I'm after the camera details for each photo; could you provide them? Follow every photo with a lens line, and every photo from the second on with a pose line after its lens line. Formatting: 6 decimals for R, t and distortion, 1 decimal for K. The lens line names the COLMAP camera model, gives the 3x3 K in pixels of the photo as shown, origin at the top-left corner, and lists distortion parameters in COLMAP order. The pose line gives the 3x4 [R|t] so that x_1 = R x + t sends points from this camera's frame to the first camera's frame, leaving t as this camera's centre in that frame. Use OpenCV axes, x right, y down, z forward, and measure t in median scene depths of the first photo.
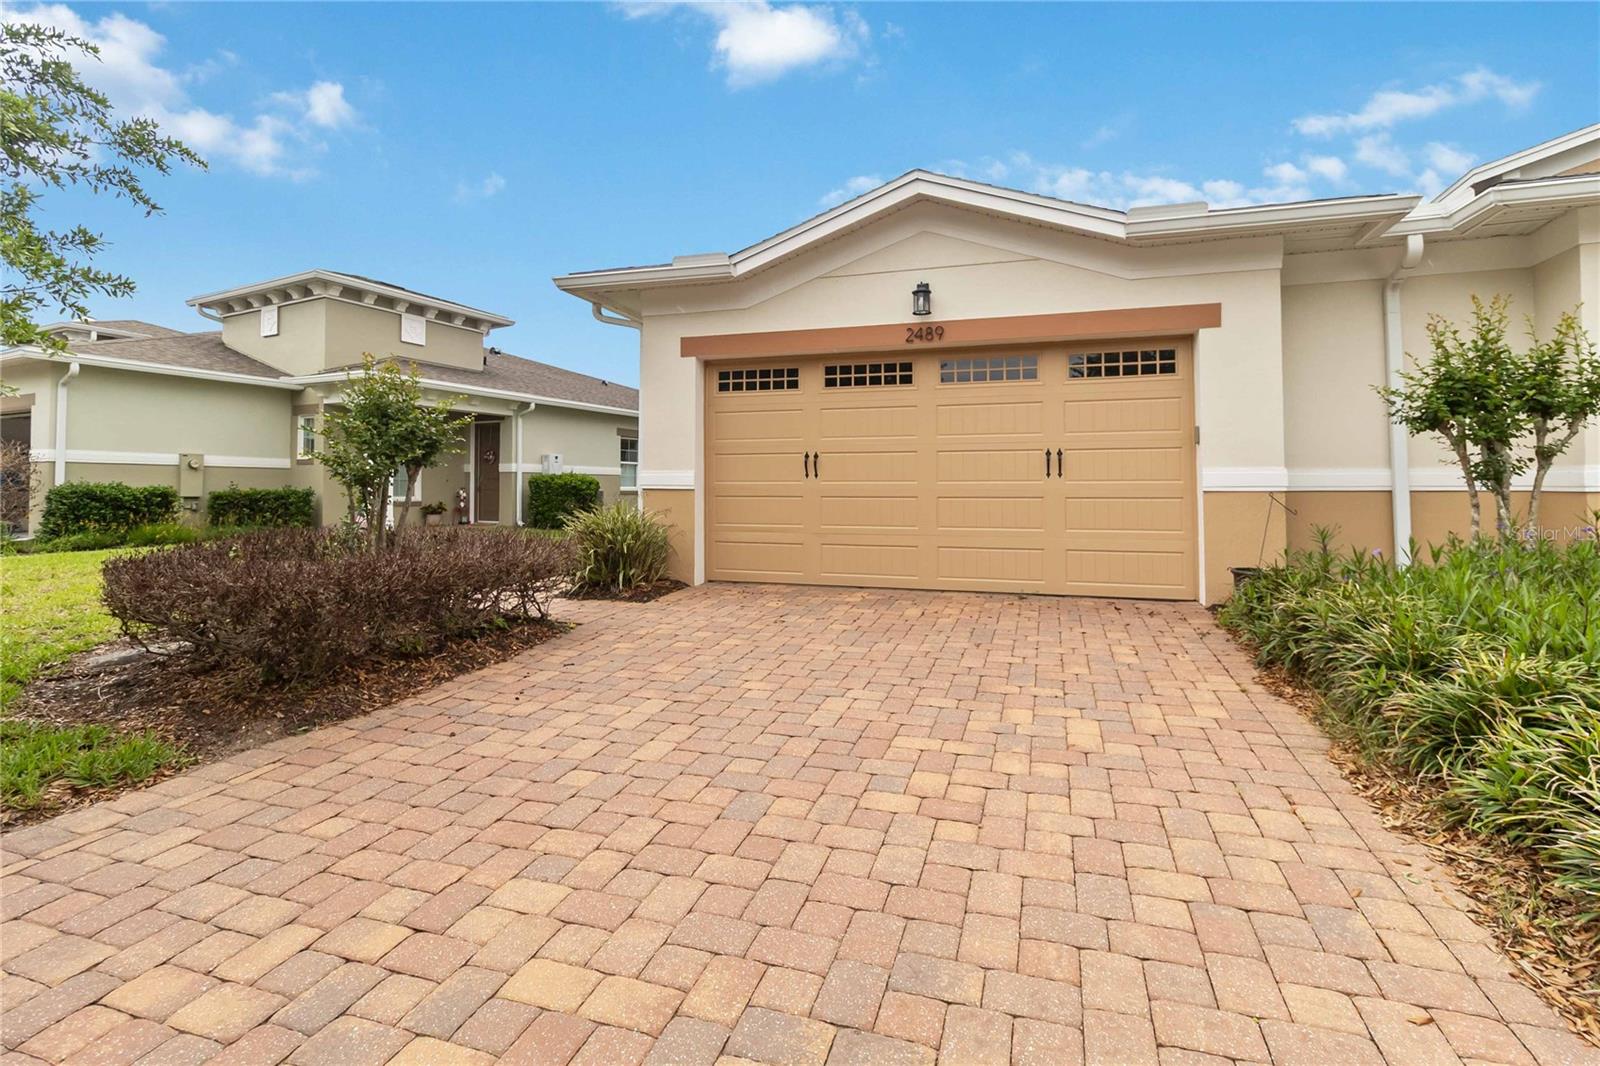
lens RADIAL K [[721.7, 0, 797.1], [0, 721.7, 494.5], [0, 0, 1]] dist [0.001448, 0.000398]
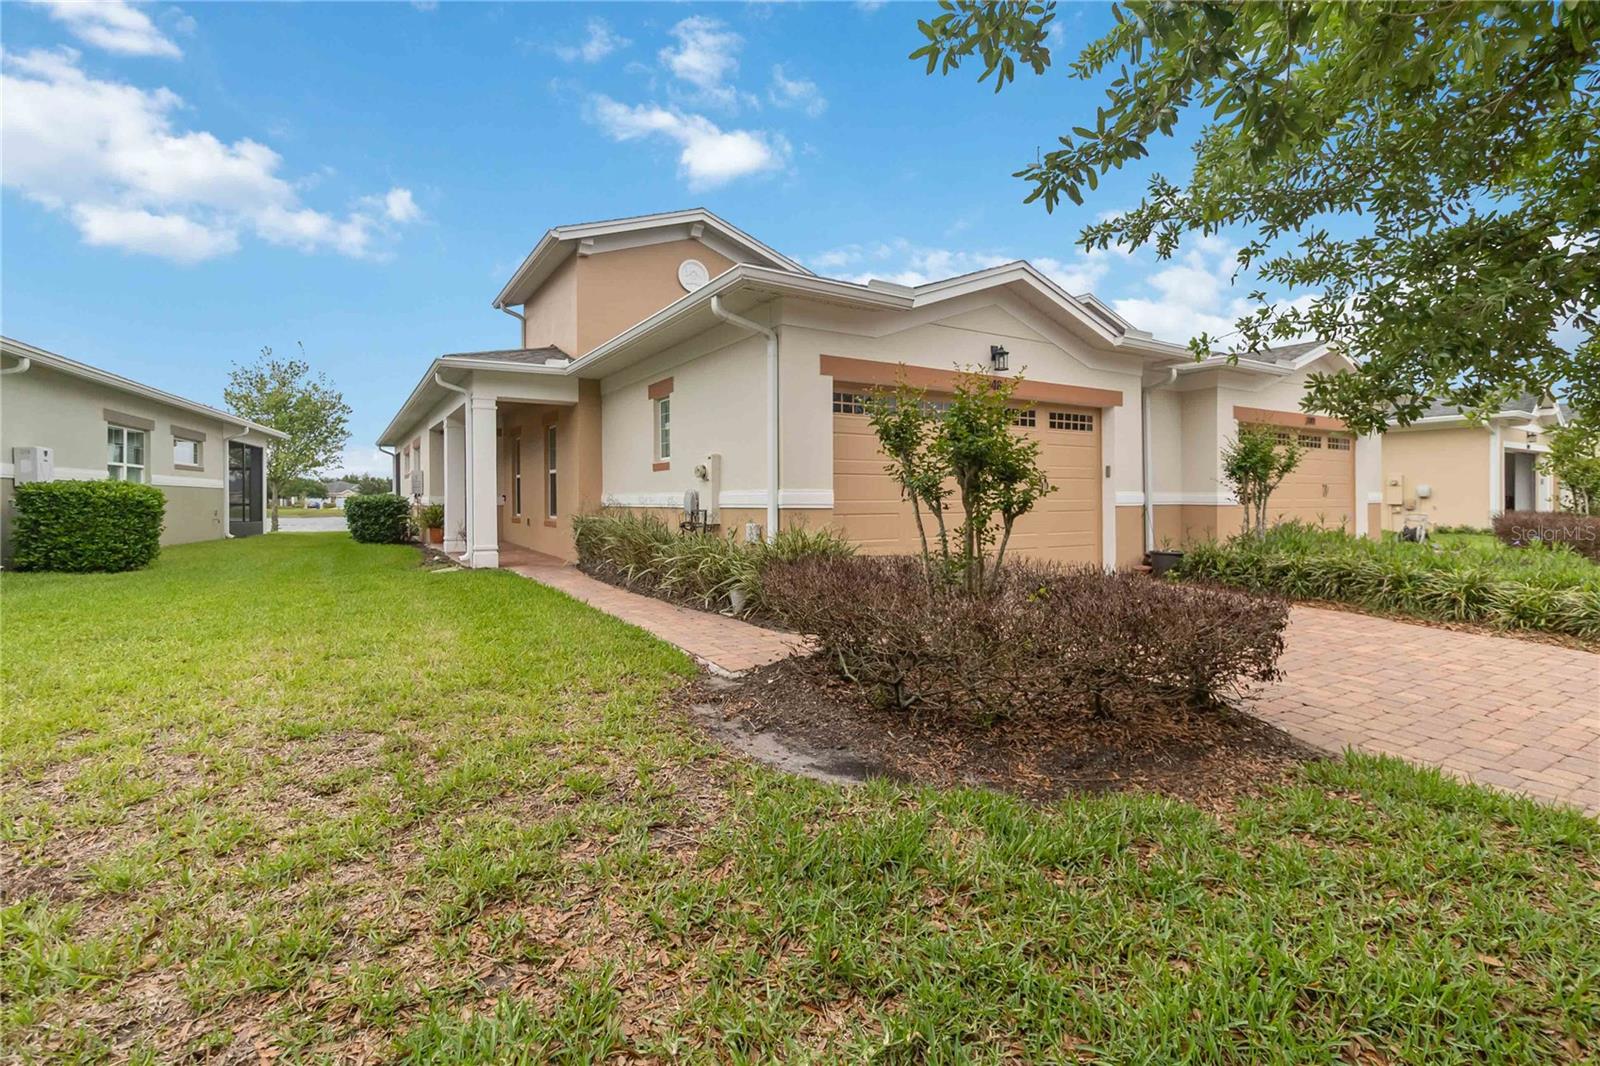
lens RADIAL K [[721.7, 0, 797.1], [0, 721.7, 494.5], [0, 0, 1]] dist [0.001448, 0.000398]
pose [[0.658742, -0.000497, 0.752368, -1.032002], [0.008684, 0.999938, -0.006943, -0.022694], [-0.752319, 0.011107, 0.658706, 0.424013]]
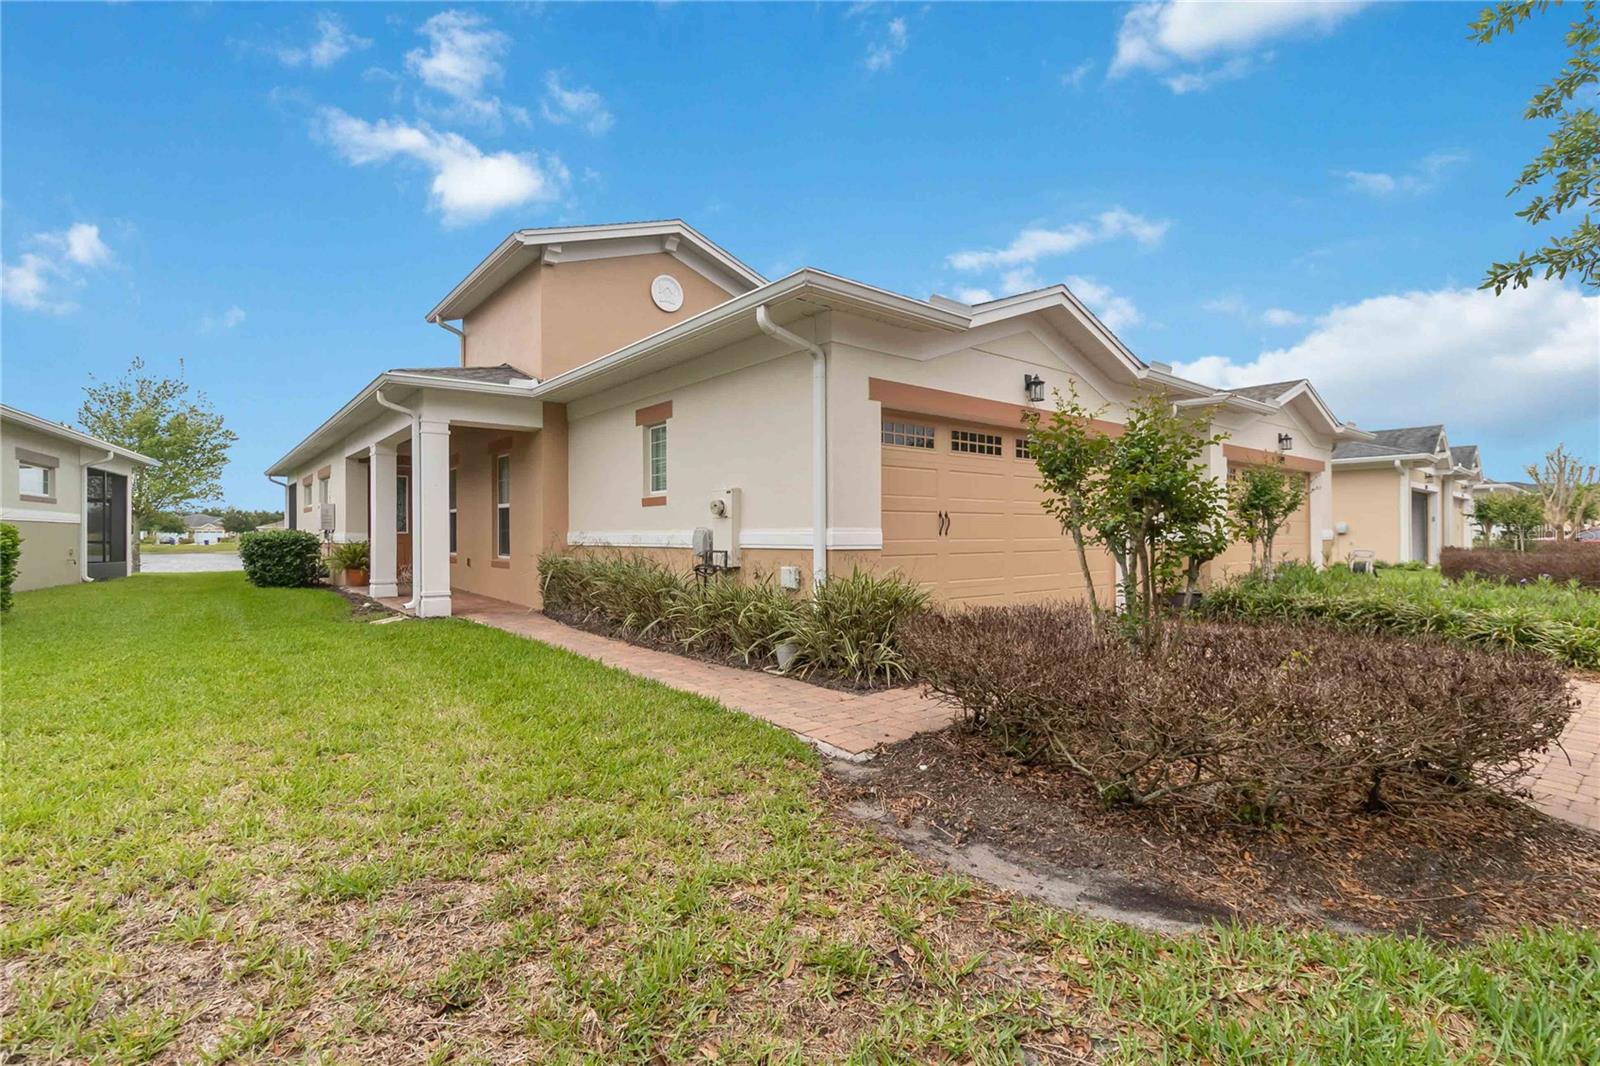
lens RADIAL K [[720.4, 0, 794.0], [0, 720.4, 526.1], [0, 0, 1]] dist [0.000404, -0.000156]
pose [[0.557997, 0.003367, 0.829836, -1.051164], [0.008800, 0.999912, -0.009974, -0.031639], [-0.829796, 0.012868, 0.557918, 0.661070]]
